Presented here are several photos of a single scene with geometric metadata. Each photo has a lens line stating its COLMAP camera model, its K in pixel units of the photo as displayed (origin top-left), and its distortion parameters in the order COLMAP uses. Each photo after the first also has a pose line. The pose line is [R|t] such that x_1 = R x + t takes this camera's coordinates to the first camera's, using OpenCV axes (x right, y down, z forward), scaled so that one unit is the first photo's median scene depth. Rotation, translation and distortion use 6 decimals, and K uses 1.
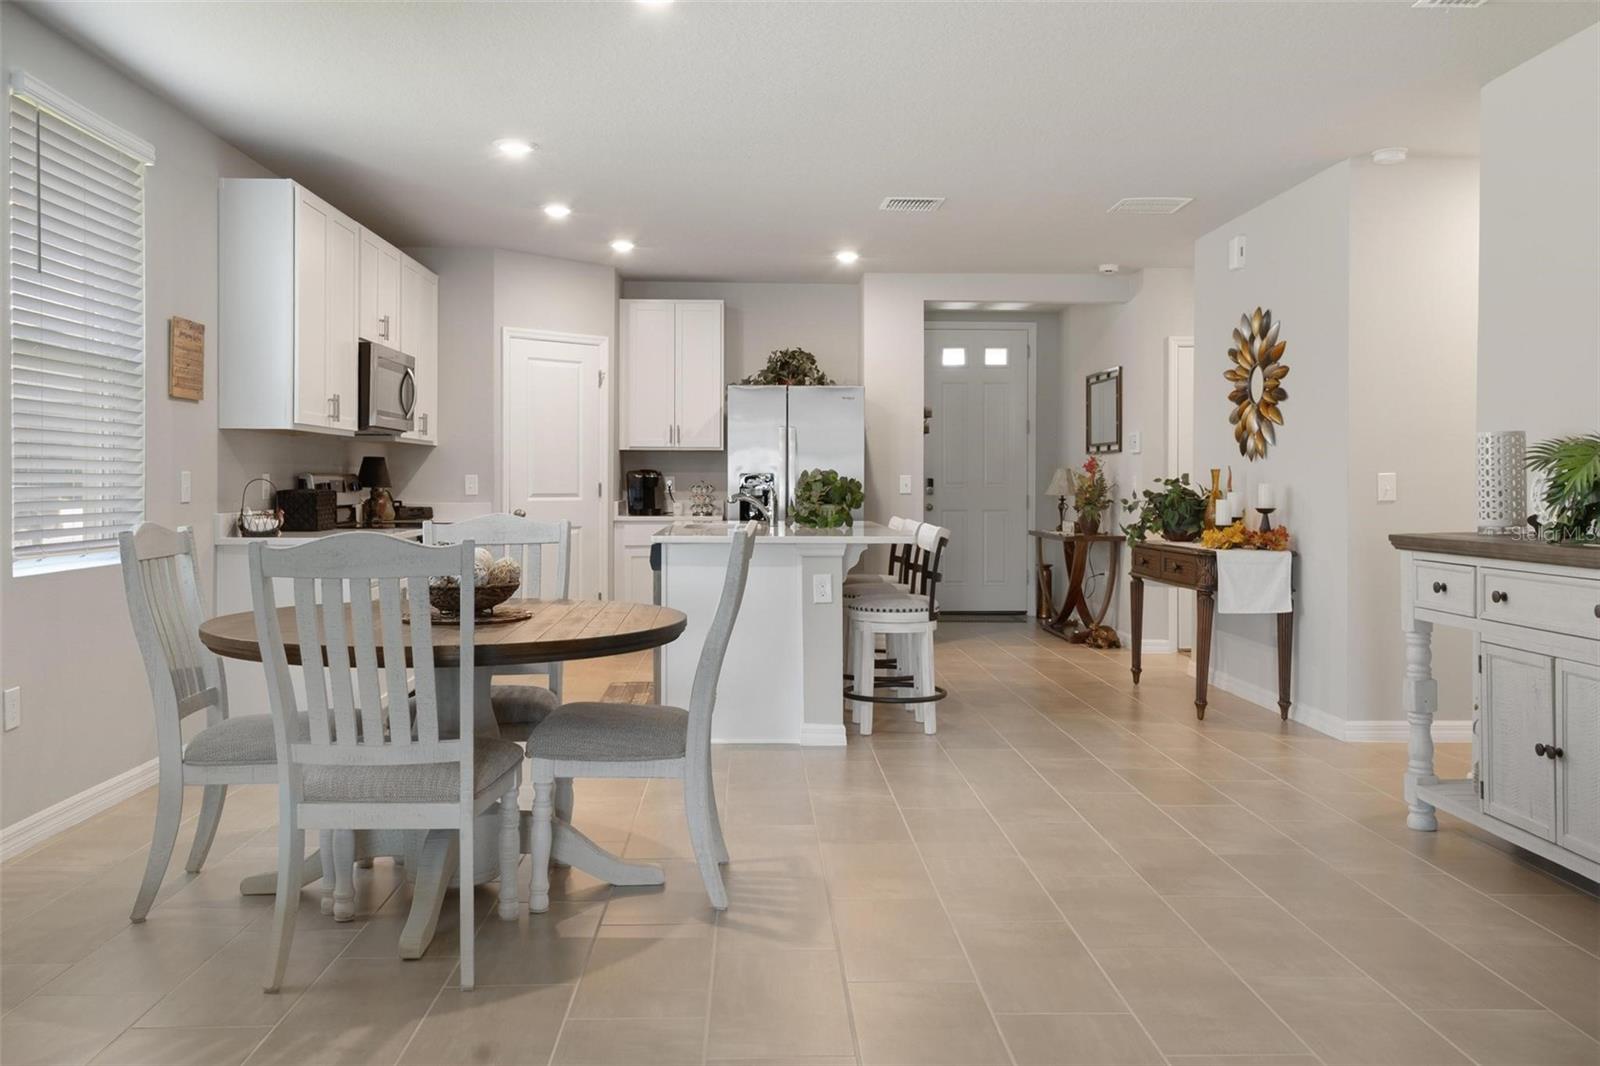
lens RADIAL K [[1310.3, 0, 795.3], [0, 1310.3, 499.8], [0, 0, 1]] dist [-0.007335, -0.001644]
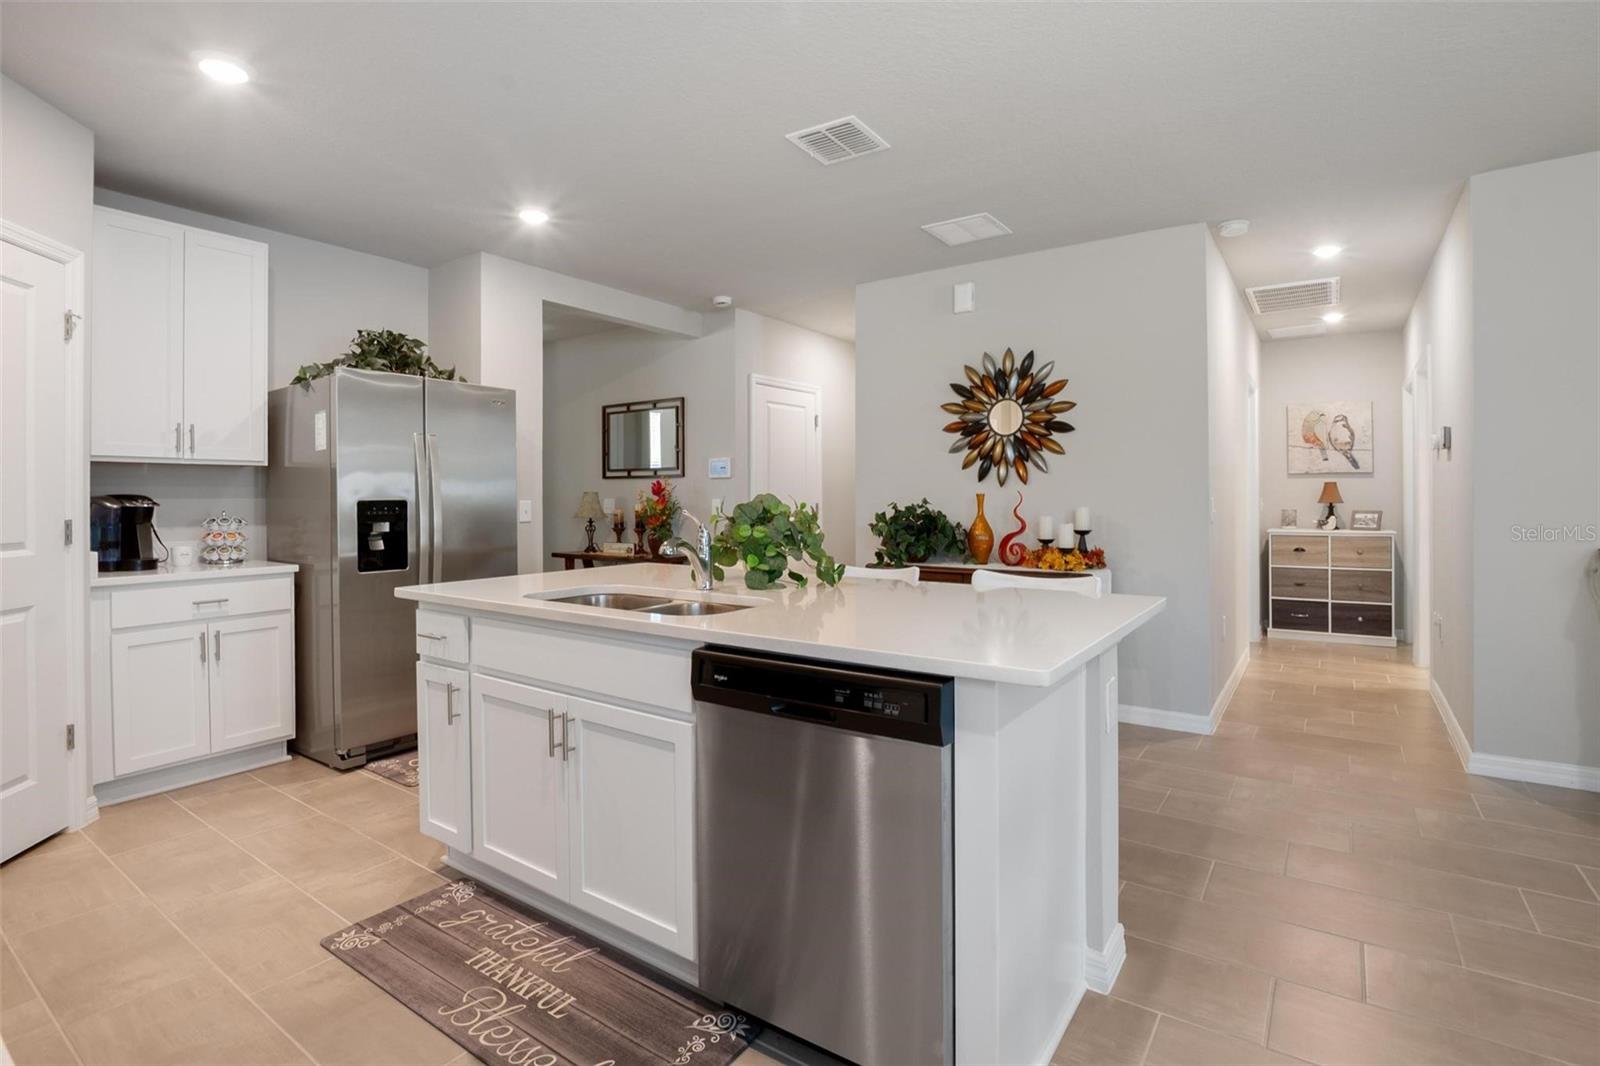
lens RADIAL K [[774.5, 0, 785.4], [0, 774.5, 509.0], [0, 0, 1]] dist [-0.023719, 0.001325]
pose [[0.611081, -0.017268, 0.791380, -0.216352], [0.016653, 0.999821, 0.008958, -0.015335], [-0.791393, 0.007705, 0.611259, 0.579153]]
